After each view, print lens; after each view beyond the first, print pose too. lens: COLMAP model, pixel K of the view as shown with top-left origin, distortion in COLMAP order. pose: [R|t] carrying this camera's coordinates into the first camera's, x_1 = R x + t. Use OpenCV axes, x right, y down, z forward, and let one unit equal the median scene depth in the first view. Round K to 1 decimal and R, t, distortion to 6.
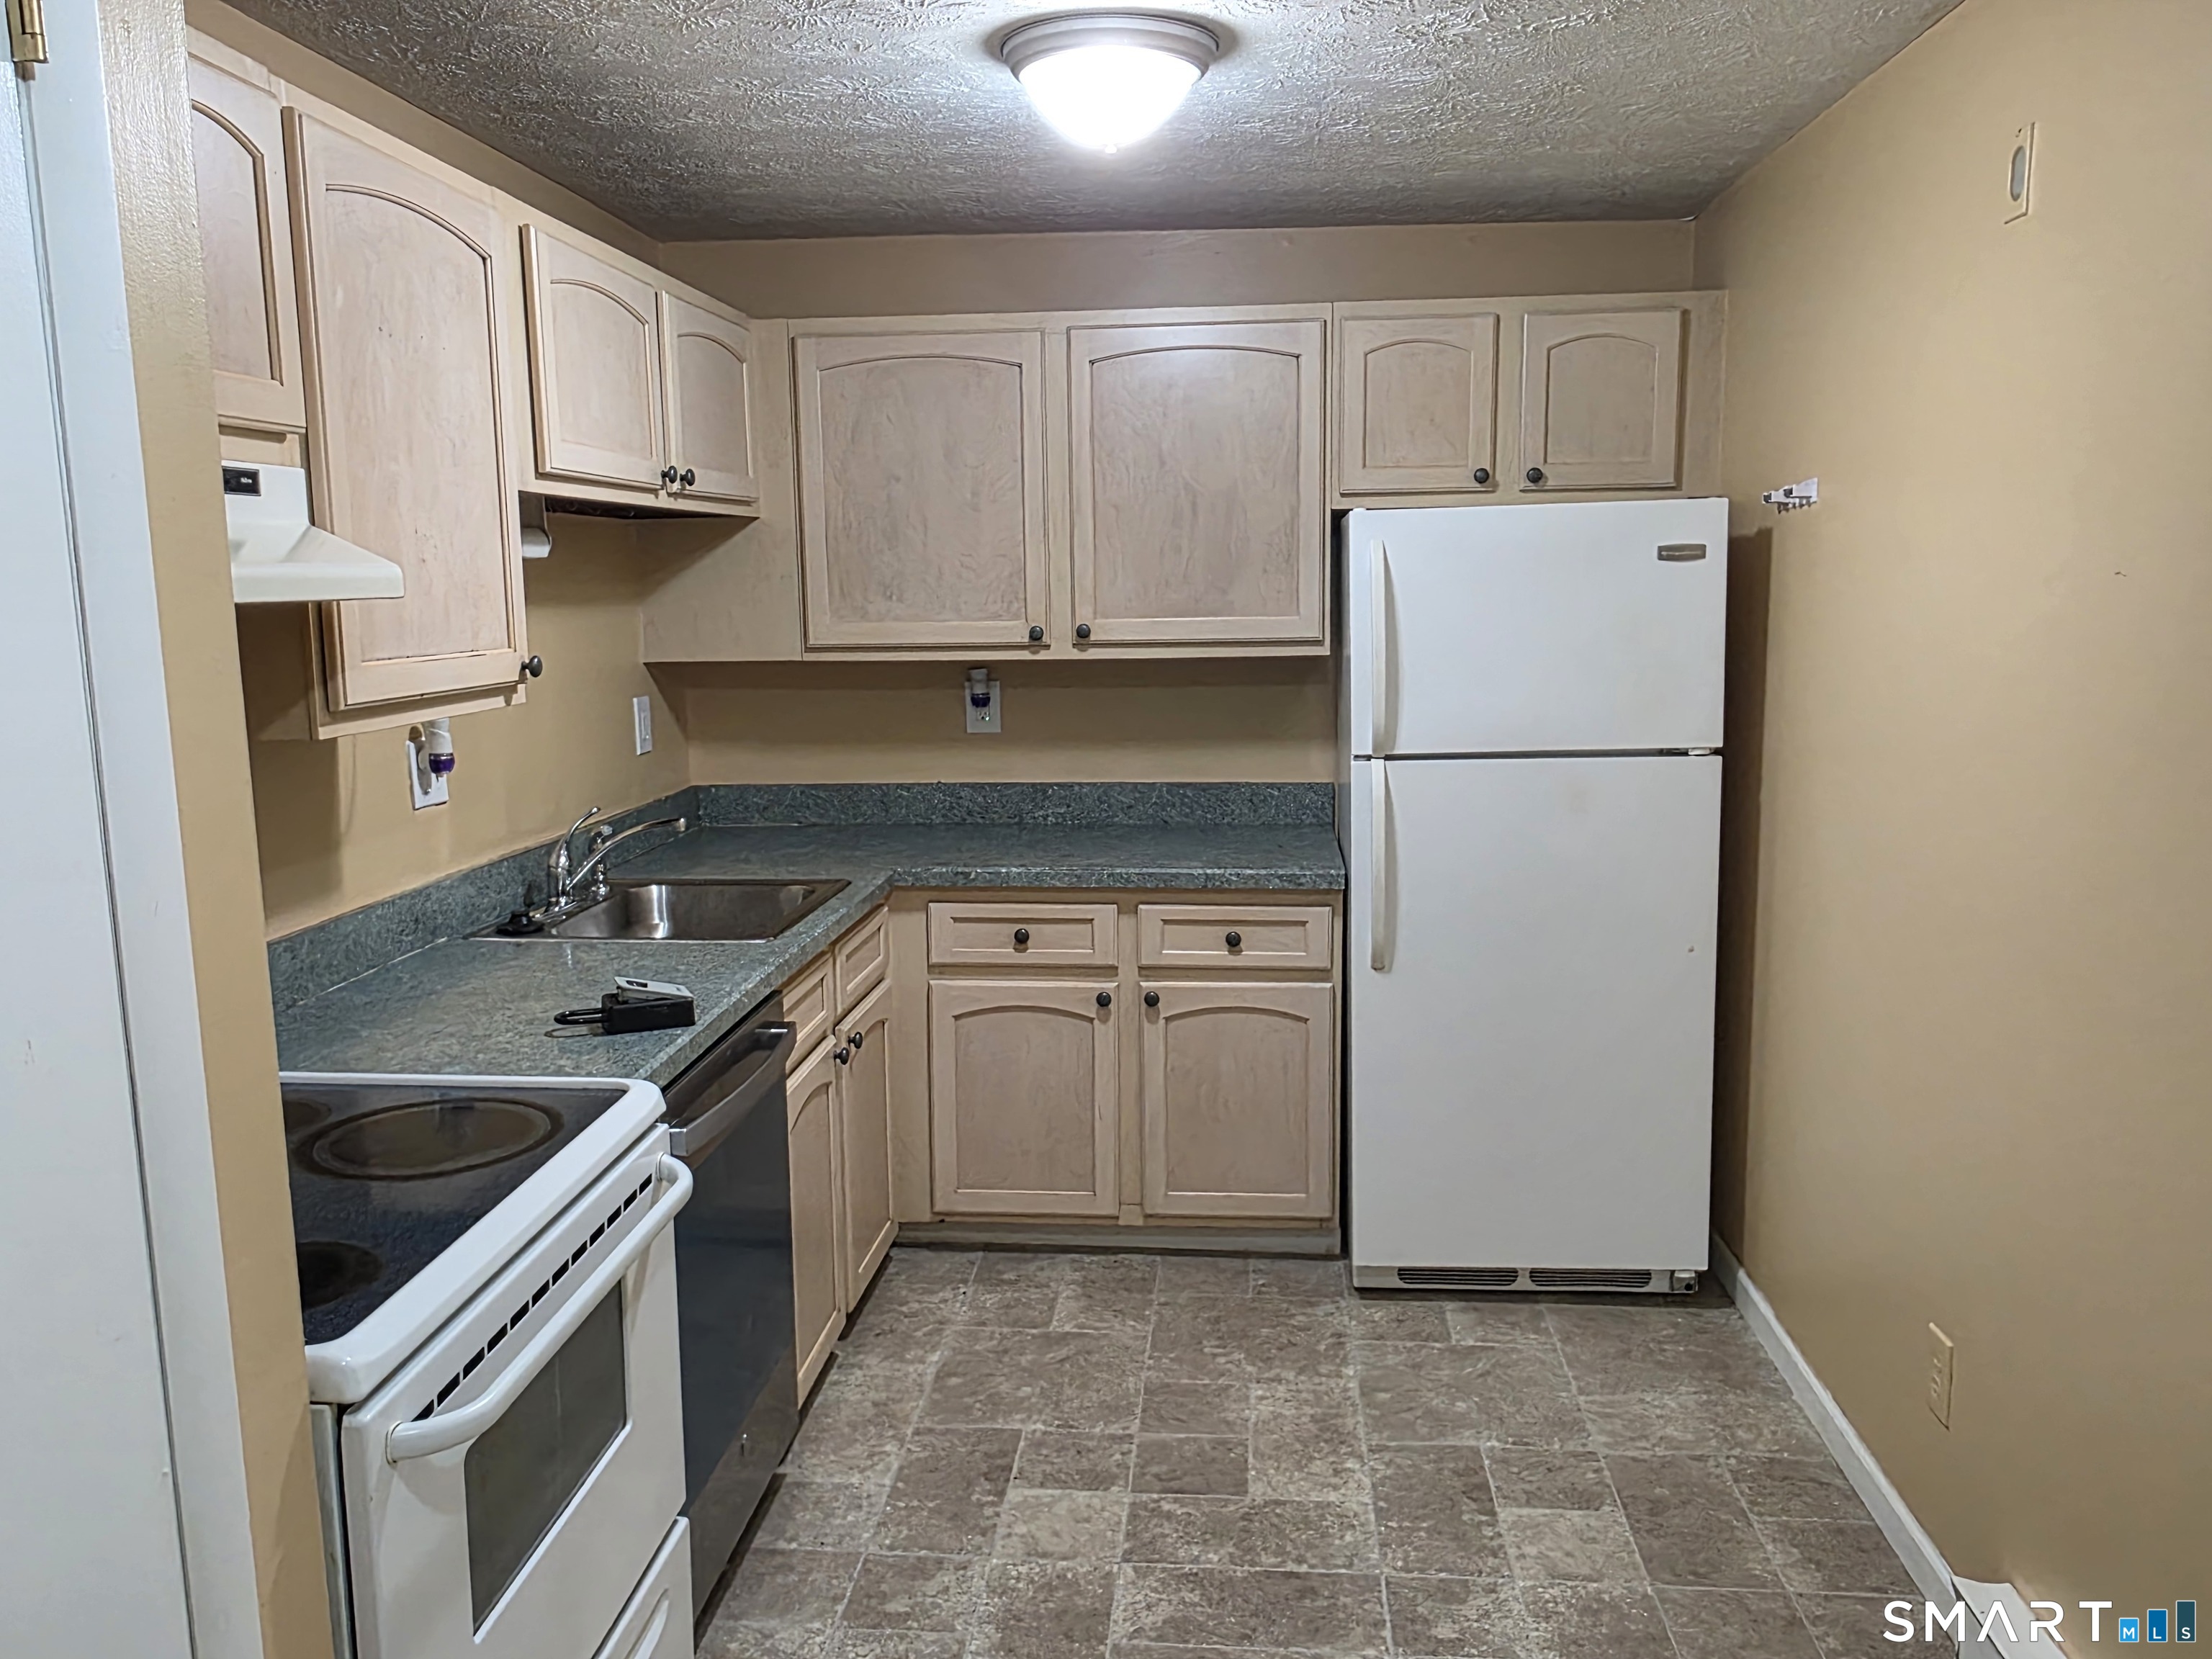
lens RADIAL K [[1735.8, 0, 1106.0], [0, 1735.8, 829.5], [0, 0, 1]] dist [0.021541, 0.001149]
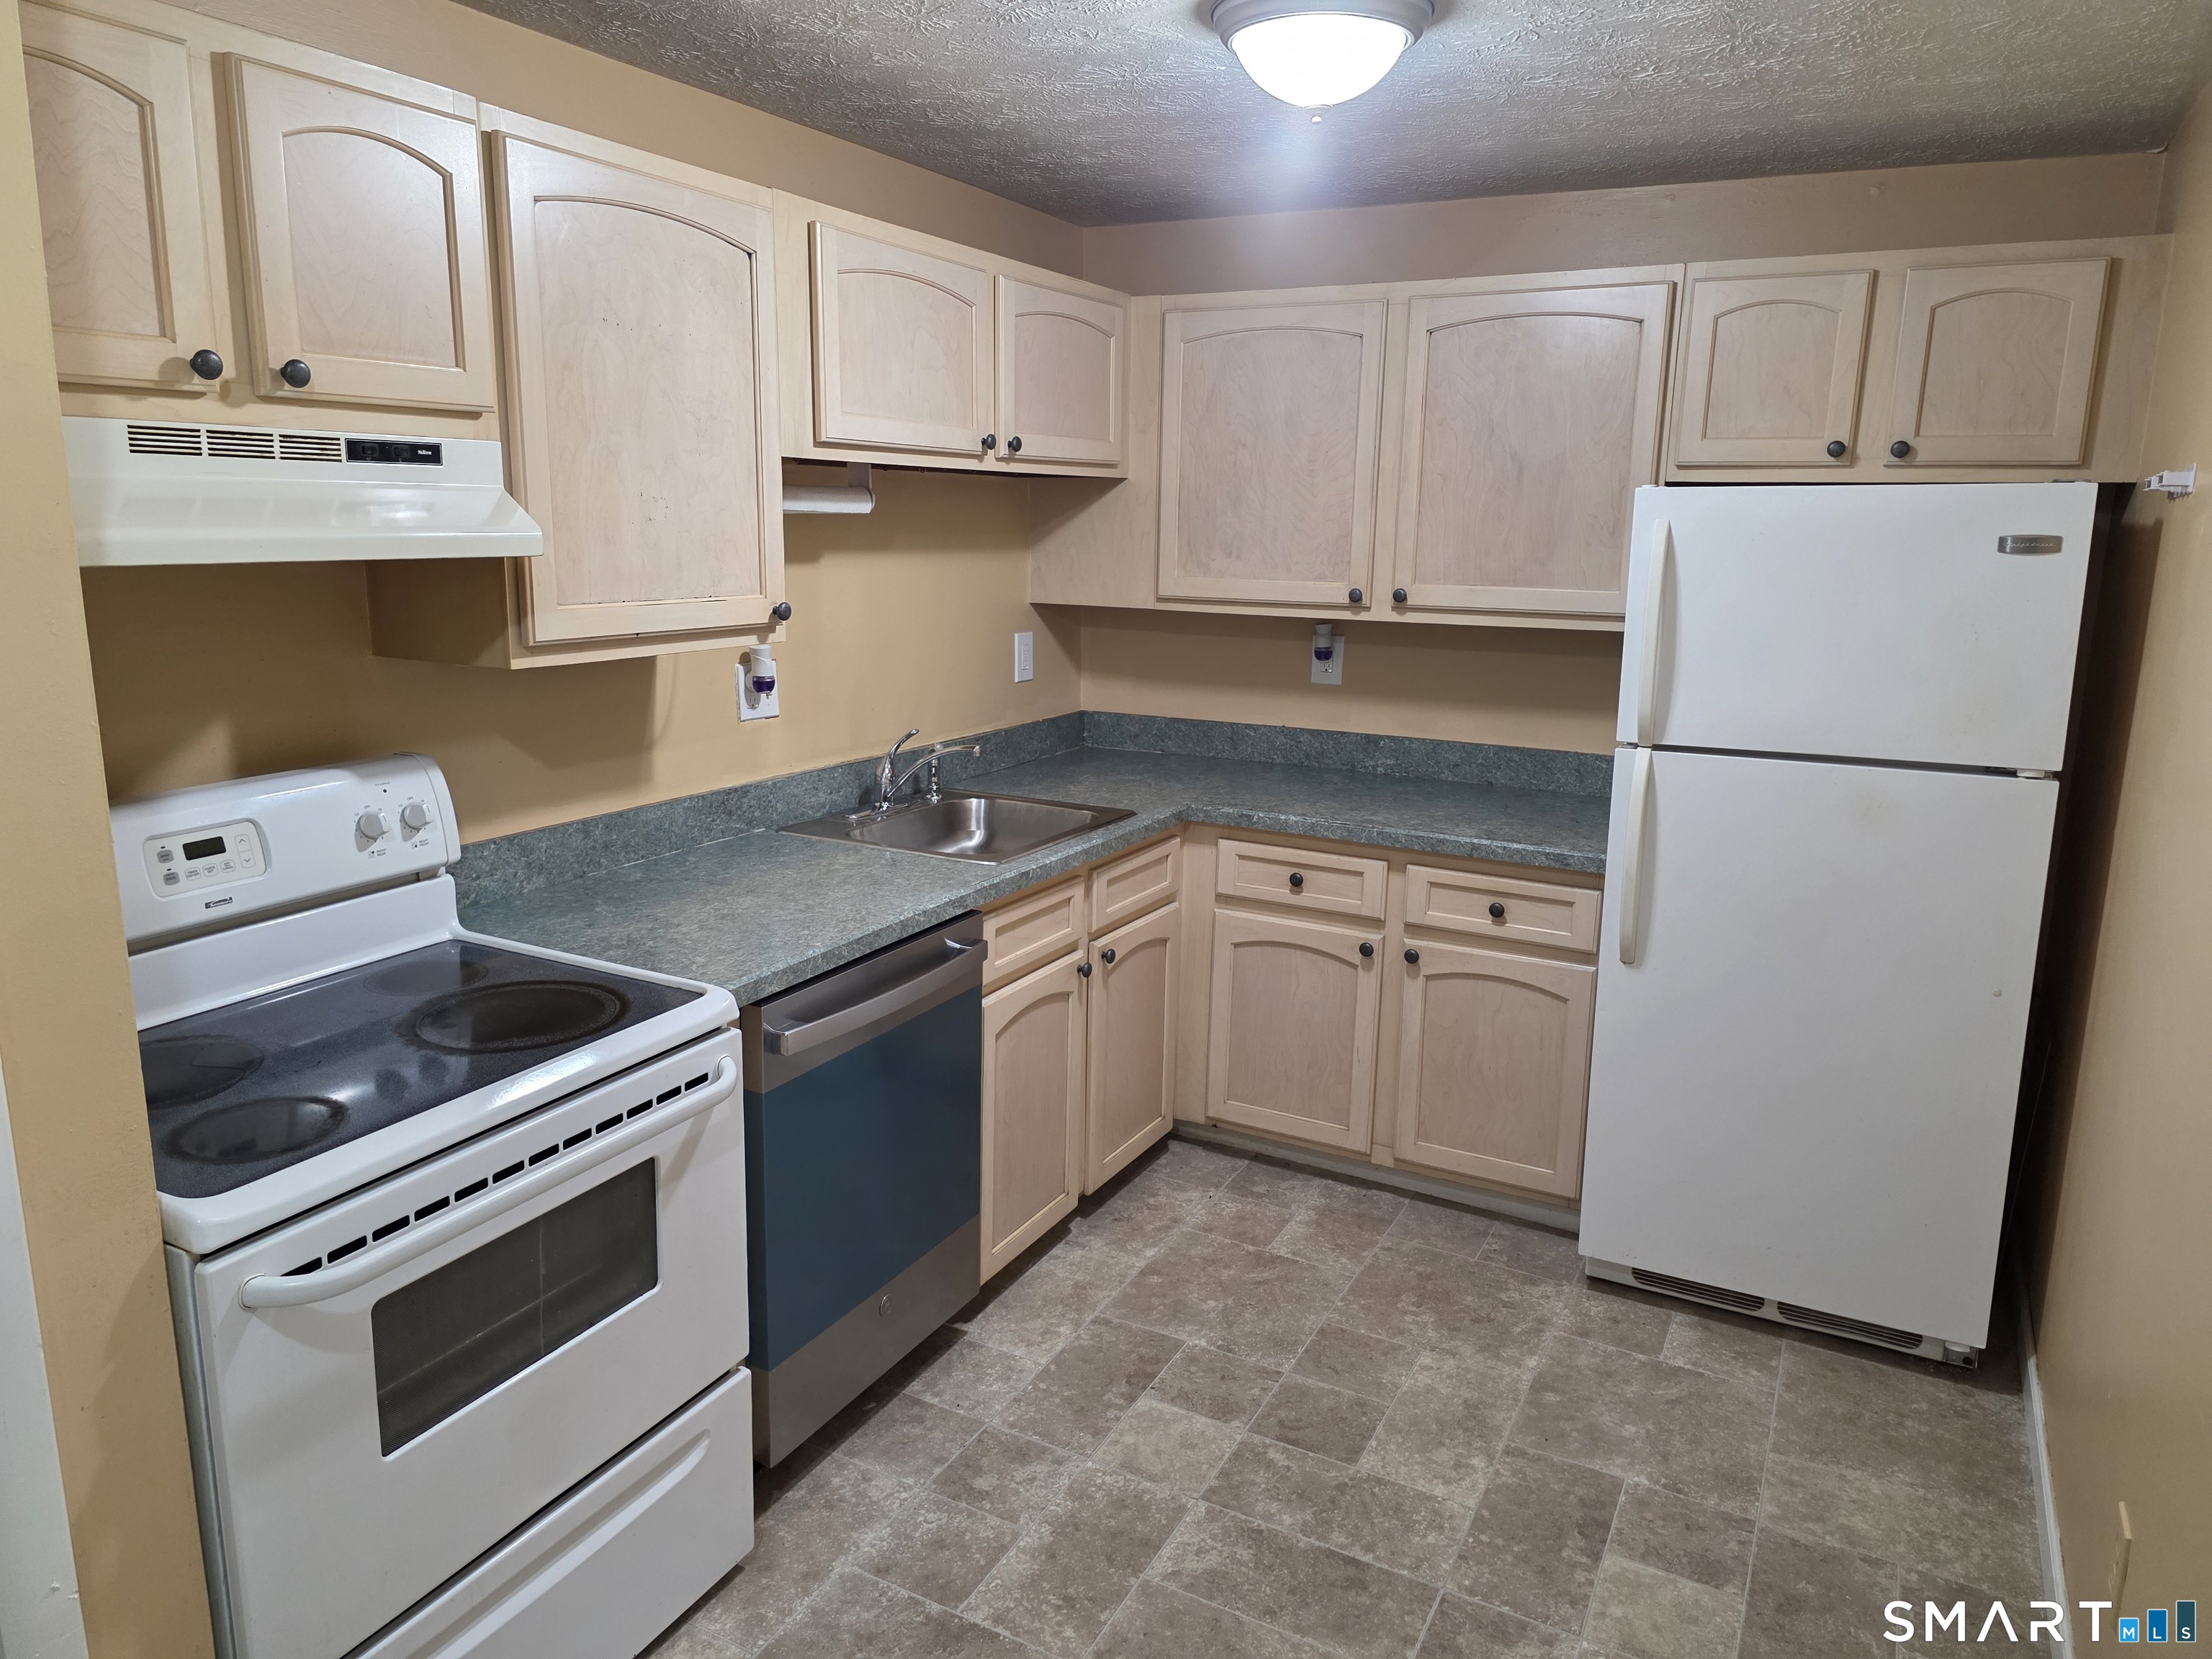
lens RADIAL K [[1485.8, 0, 1104.8], [0, 1485.8, 797.6], [0, 0, 1]] dist [0.079744, -0.065809]
pose [[0.922235, 0.104585, -0.372215, 0.192829], [-0.087803, 0.994219, 0.061806, -0.038111], [0.376527, -0.024318, 0.926086, 0.116135]]
